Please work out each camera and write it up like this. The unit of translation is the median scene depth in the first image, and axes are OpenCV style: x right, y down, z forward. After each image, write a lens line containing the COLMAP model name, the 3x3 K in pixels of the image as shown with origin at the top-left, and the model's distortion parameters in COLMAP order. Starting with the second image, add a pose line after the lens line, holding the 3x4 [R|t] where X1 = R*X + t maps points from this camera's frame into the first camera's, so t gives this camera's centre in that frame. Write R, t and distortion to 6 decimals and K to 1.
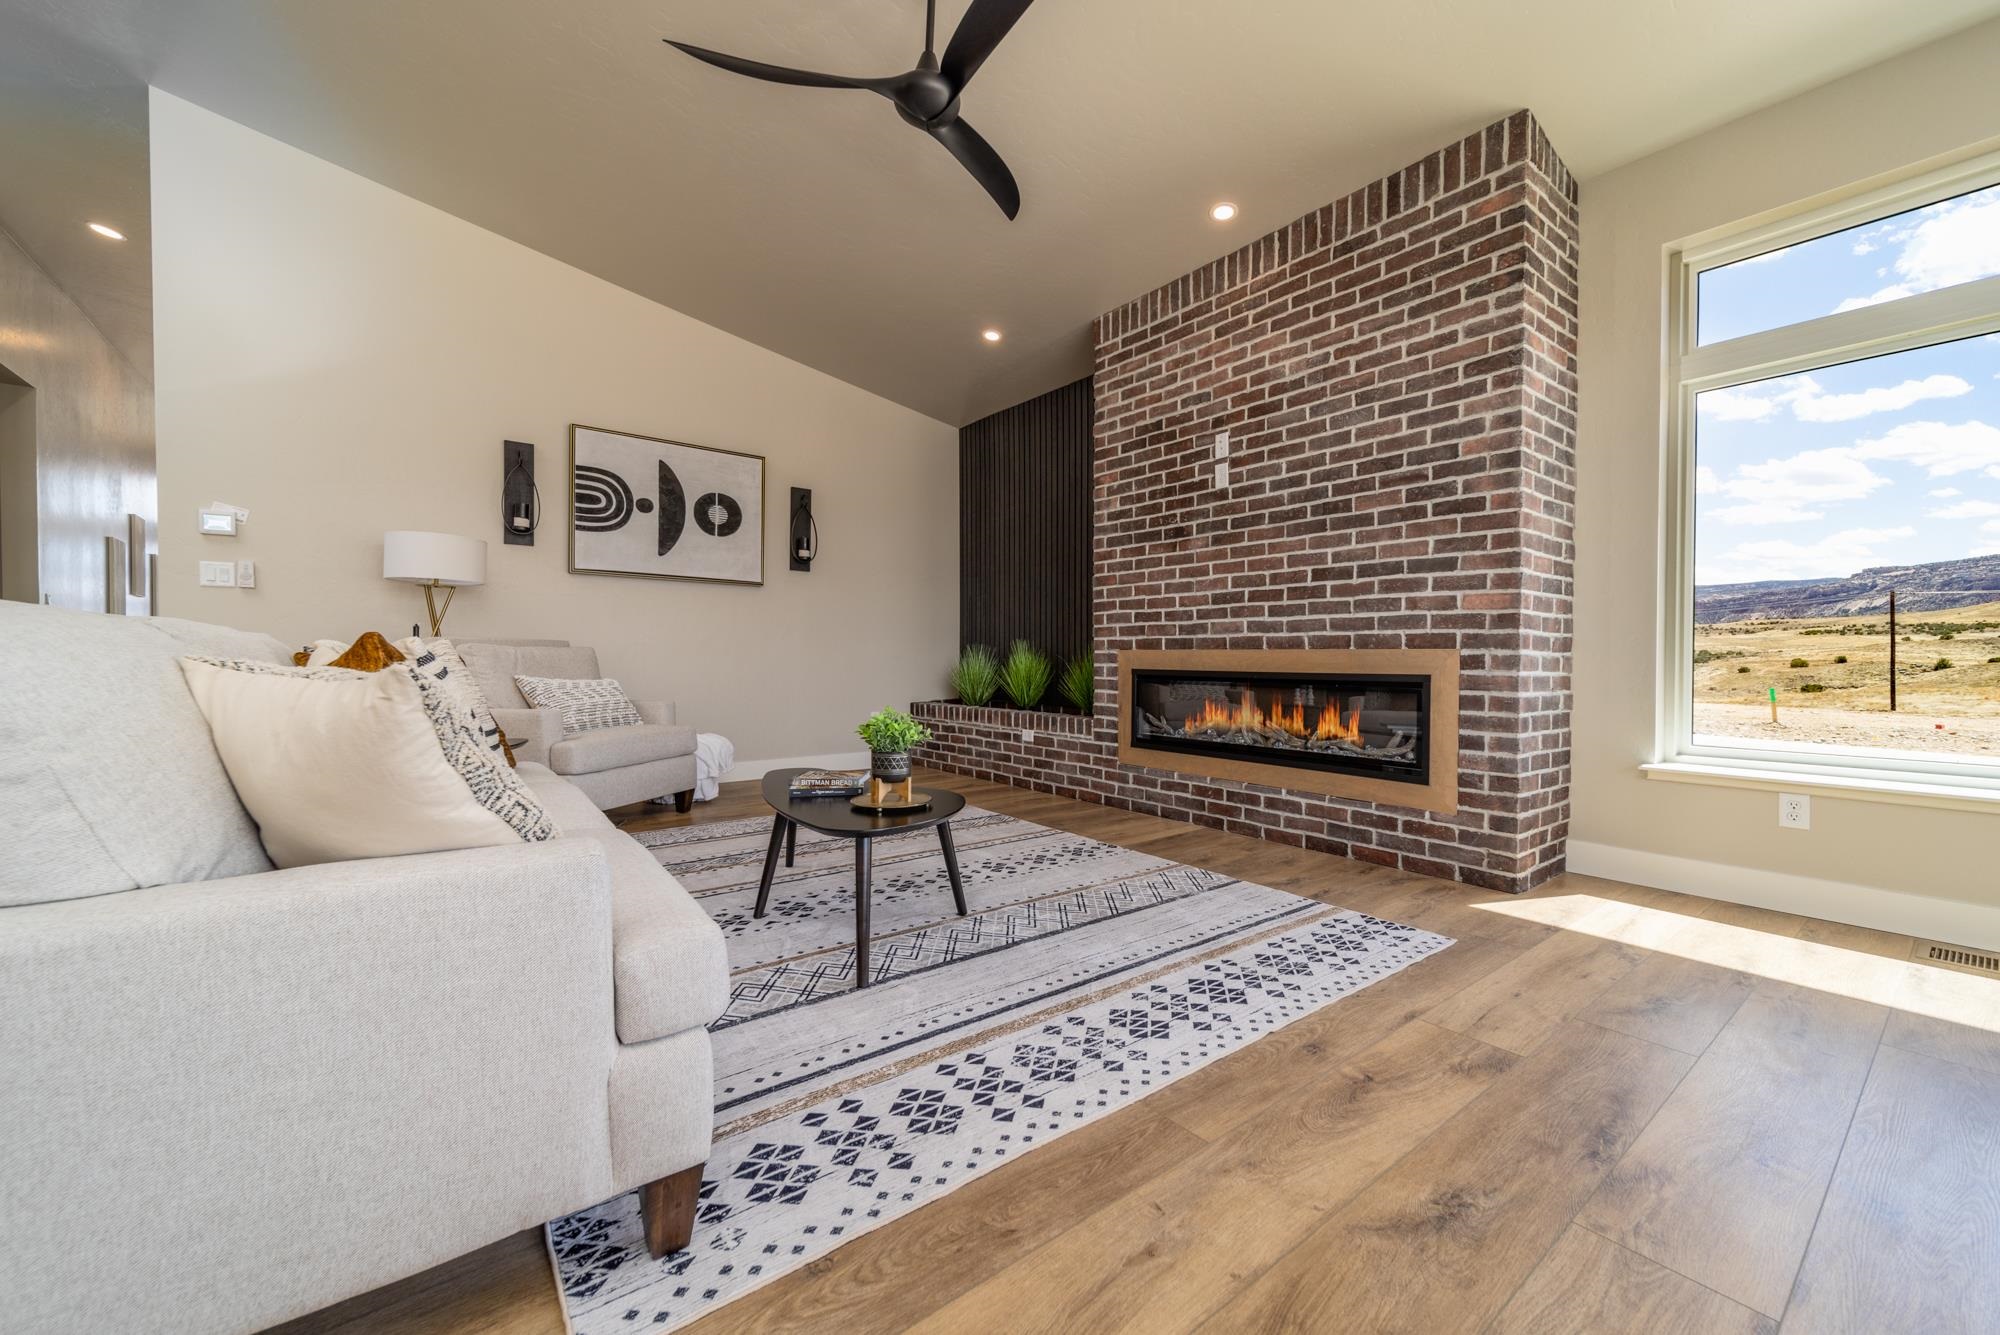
lens RADIAL K [[777.7, 0, 999.6], [0, 777.7, 652.5], [0, 0, 1]] dist [0.003329, -0.000034]
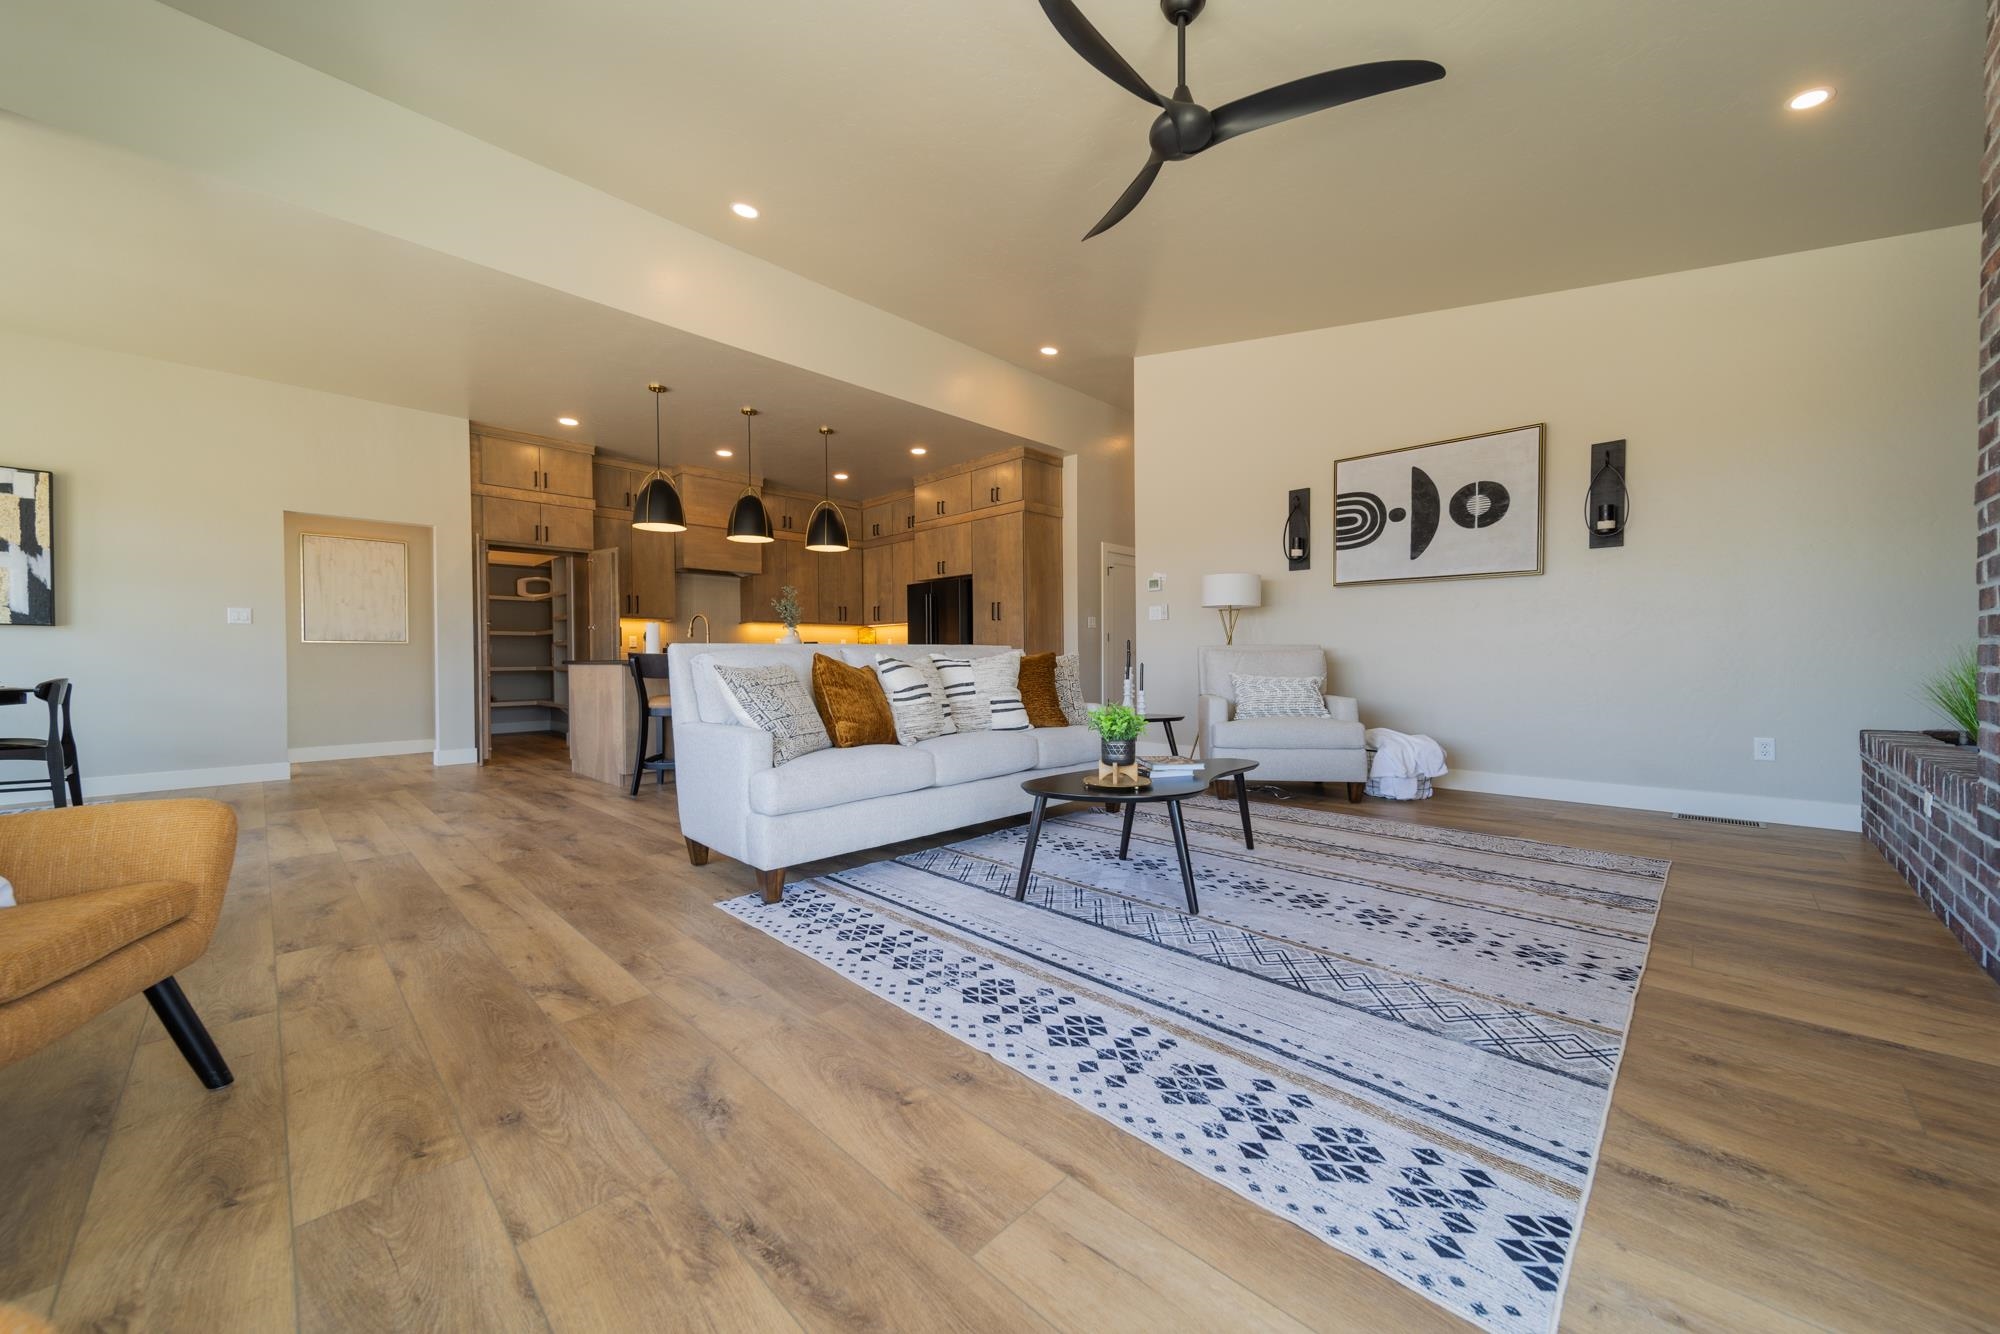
lens RADIAL K [[721.1, 0, 999.5], [0, 721.1, 668.7], [0, 0, 1]] dist [0.003335, 0.000098]
pose [[0.140207, 0.010545, -0.990066, 0.976676], [0.012681, 0.999842, 0.012445, 0.002680], [0.990041, -0.014300, 0.140051, 0.715532]]
